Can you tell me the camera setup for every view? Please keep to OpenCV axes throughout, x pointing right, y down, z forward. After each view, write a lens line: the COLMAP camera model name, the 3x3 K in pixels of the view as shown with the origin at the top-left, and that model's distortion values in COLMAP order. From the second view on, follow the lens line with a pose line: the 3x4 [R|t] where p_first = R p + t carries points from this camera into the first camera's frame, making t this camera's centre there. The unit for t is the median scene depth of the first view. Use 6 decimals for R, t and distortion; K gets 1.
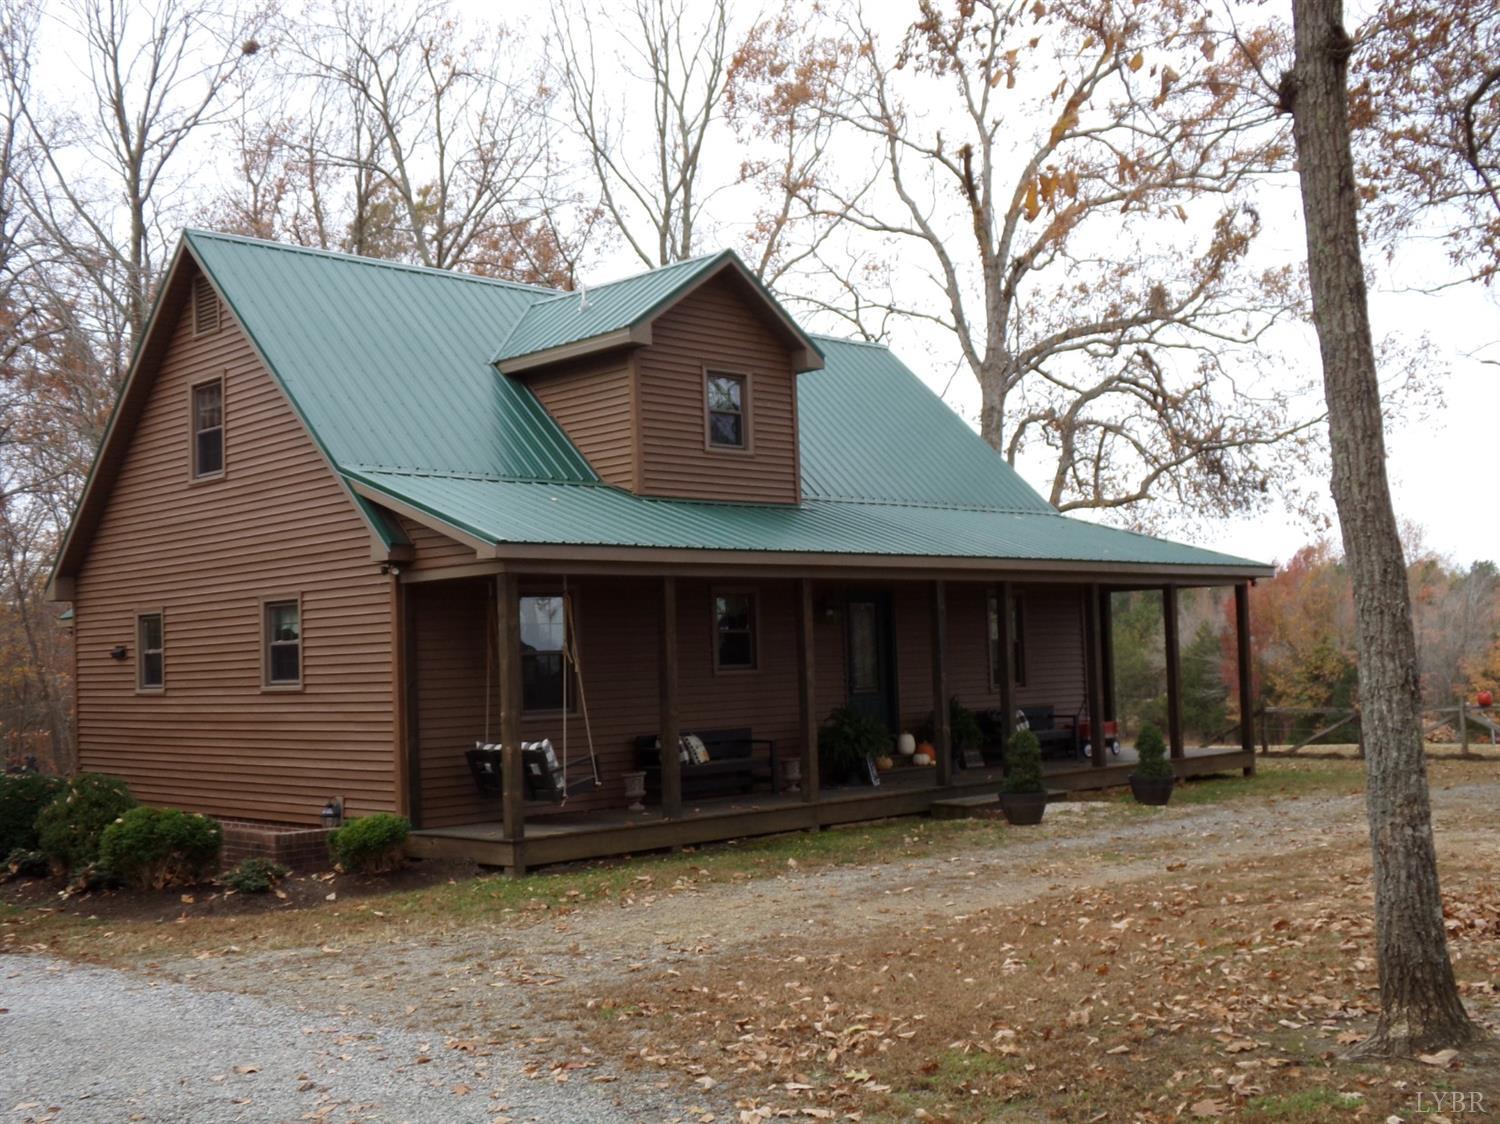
lens RADIAL K [[1650.6, 0, 750.0], [0, 1650.6, 562.0], [0, 0, 1]] dist [0.154015, -1.134747]
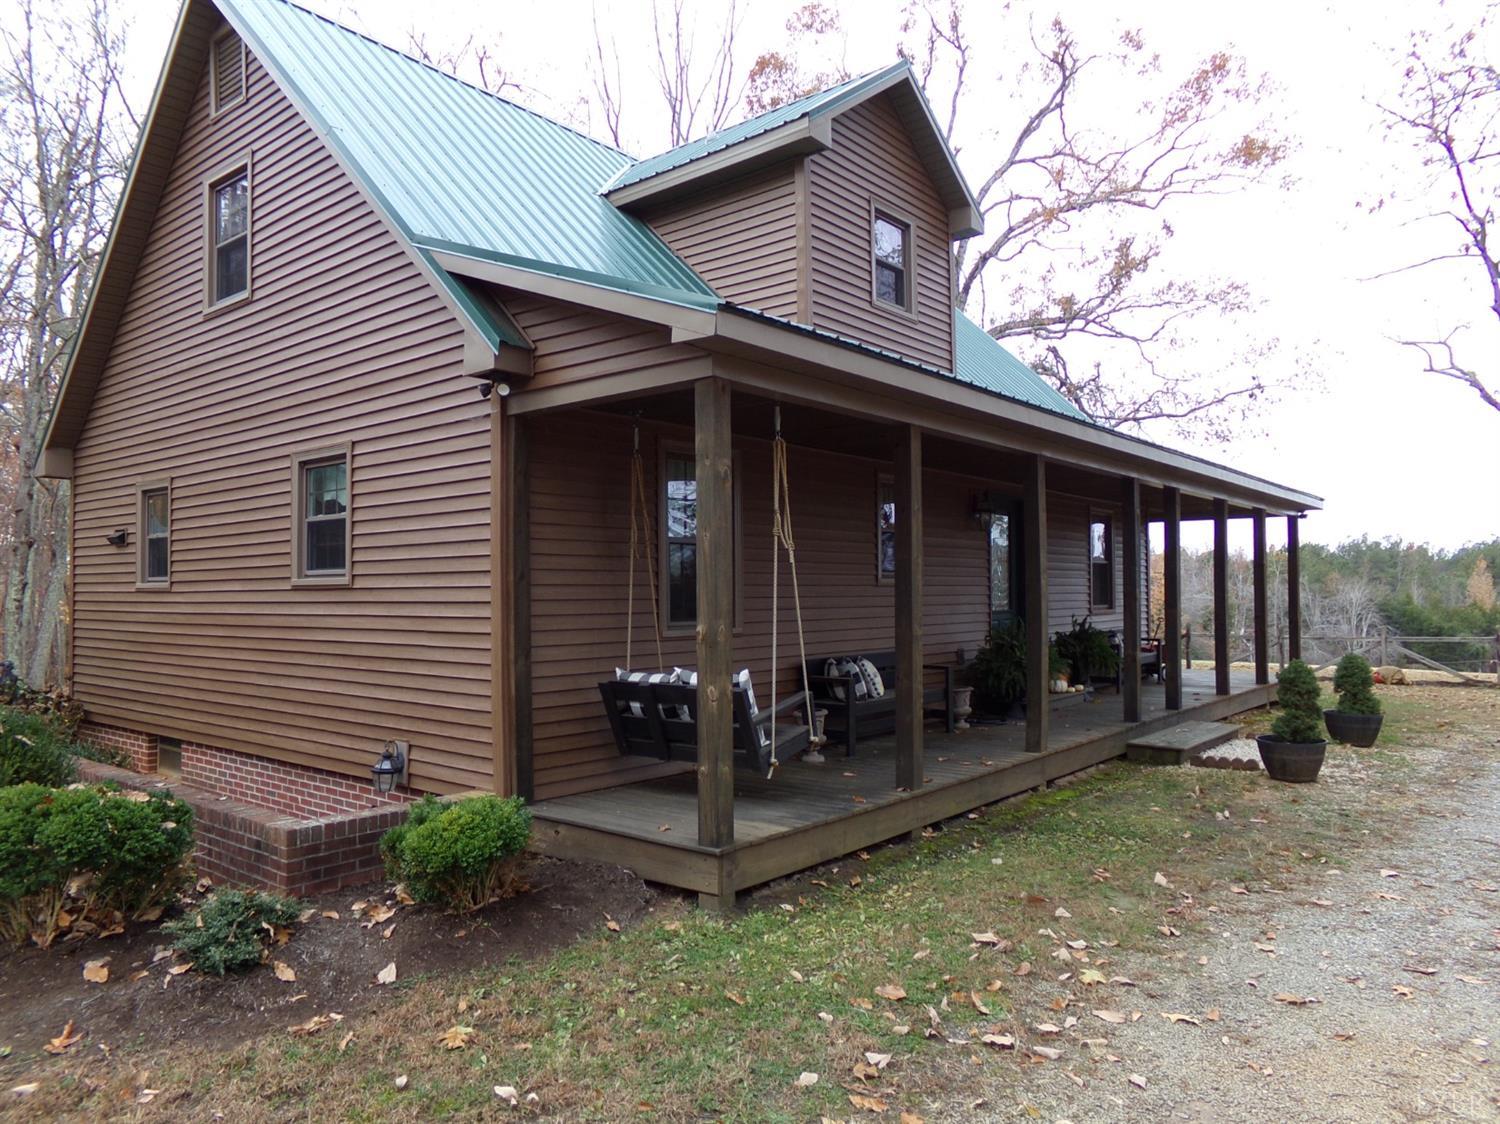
lens RADIAL K [[1031.6, 0, 742.1], [0, 1031.6, 570.2], [0, 0, 1]] dist [-0.079509, 0.133031]
pose [[0.995817, 0.029323, 0.086533, -0.146999], [-0.032425, 0.998873, 0.034666, 0.052532], [-0.085419, -0.037327, 0.995646, 0.573322]]
